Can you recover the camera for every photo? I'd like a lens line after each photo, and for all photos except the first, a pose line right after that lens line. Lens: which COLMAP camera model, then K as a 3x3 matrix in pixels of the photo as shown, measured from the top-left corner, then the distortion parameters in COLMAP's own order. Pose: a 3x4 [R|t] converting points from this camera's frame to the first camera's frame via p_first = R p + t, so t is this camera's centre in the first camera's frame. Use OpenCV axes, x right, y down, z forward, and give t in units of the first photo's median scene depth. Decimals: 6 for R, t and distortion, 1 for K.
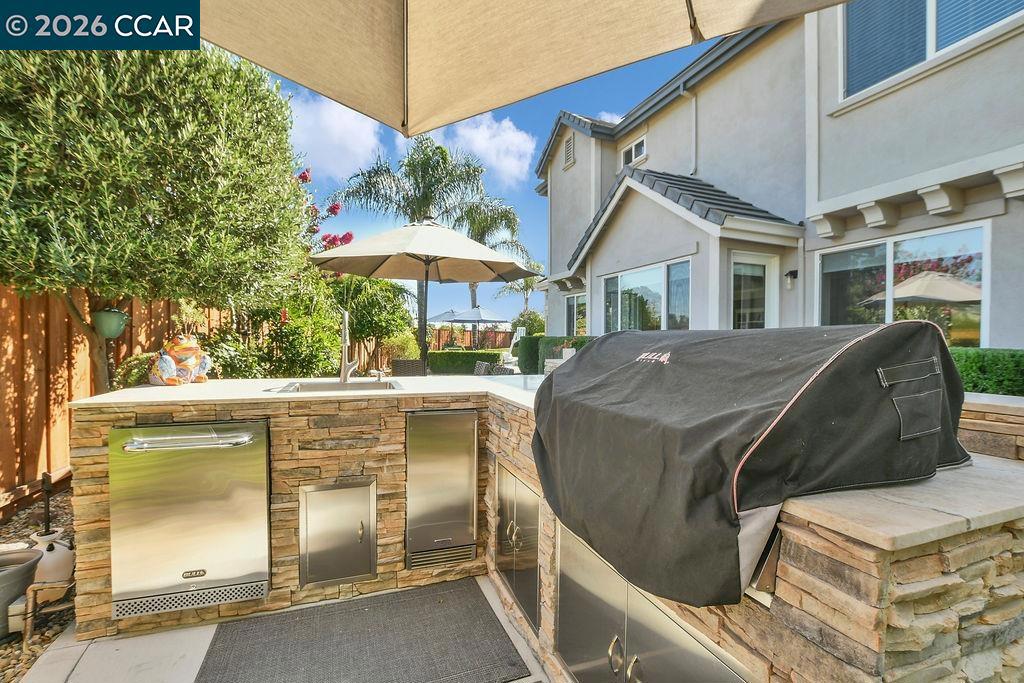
lens RADIAL K [[449.1, 0, 513.9], [0, 449.1, 341.7], [0, 0, 1]] dist [-0.029315, 0.001424]
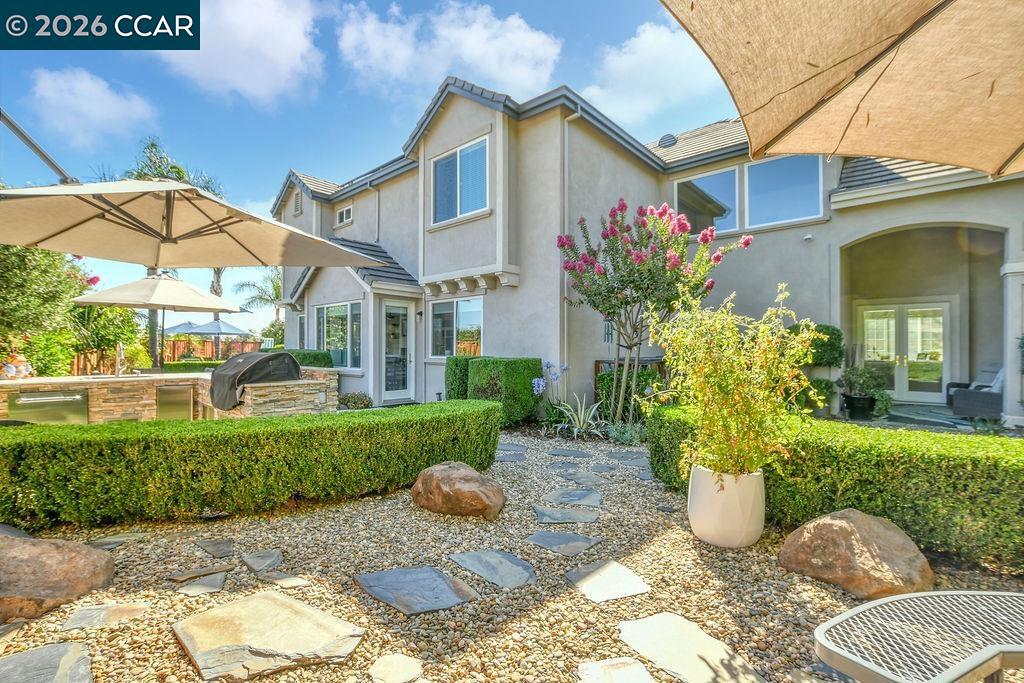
lens RADIAL K [[449.1, 0, 512.2], [0, 449.1, 347.5], [0, 0, 1]] dist [-0.029315, 0.001424]
pose [[0.883276, -0.003315, 0.468842, 0.097742], [0.006063, 0.999972, -0.004351, -0.007441], [-0.468815, 0.006686, 0.883271, -0.579973]]
